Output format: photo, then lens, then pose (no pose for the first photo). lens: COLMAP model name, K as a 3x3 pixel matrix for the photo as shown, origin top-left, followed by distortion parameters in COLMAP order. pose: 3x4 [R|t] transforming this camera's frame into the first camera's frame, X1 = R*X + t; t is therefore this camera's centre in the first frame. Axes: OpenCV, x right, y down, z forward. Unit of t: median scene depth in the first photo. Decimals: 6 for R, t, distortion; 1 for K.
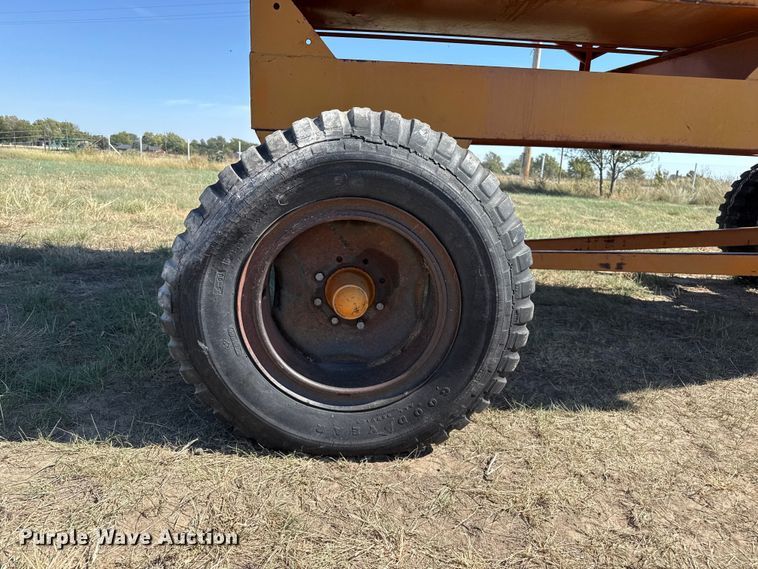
lens RADIAL K [[542.5, 0, 384.6], [0, 542.5, 283.6], [0, 0, 1]] dist [0.047627, -0.055110]
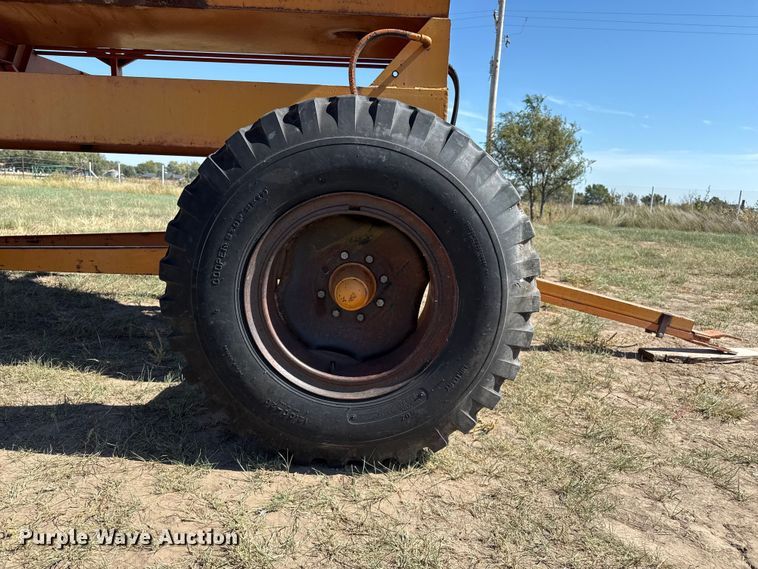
lens RADIAL K [[542.5, 0, 384.6], [0, 542.5, 283.6], [0, 0, 1]] dist [0.047627, -0.055110]
pose [[0.998321, 0.007089, -0.057492, 1.835121], [-0.009882, 0.998778, -0.048434, 0.067185], [0.057079, 0.048921, 0.997170, 0.098209]]
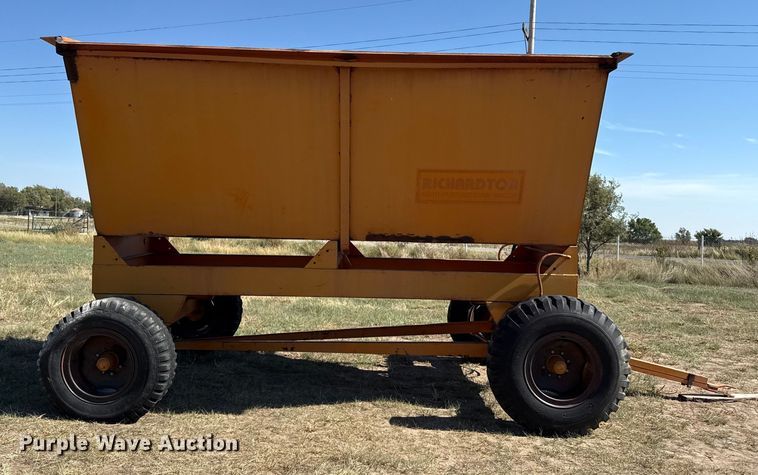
lens RADIAL K [[670.1, 0, 376.6], [0, 670.1, 216.3], [0, 0, 1]] dist [0.013076, -0.003204]
pose [[0.997541, -0.017943, -0.067752, 1.210718], [0.002154, 0.974066, -0.226252, 0.059615], [0.070054, 0.225550, 0.971710, -1.861955]]
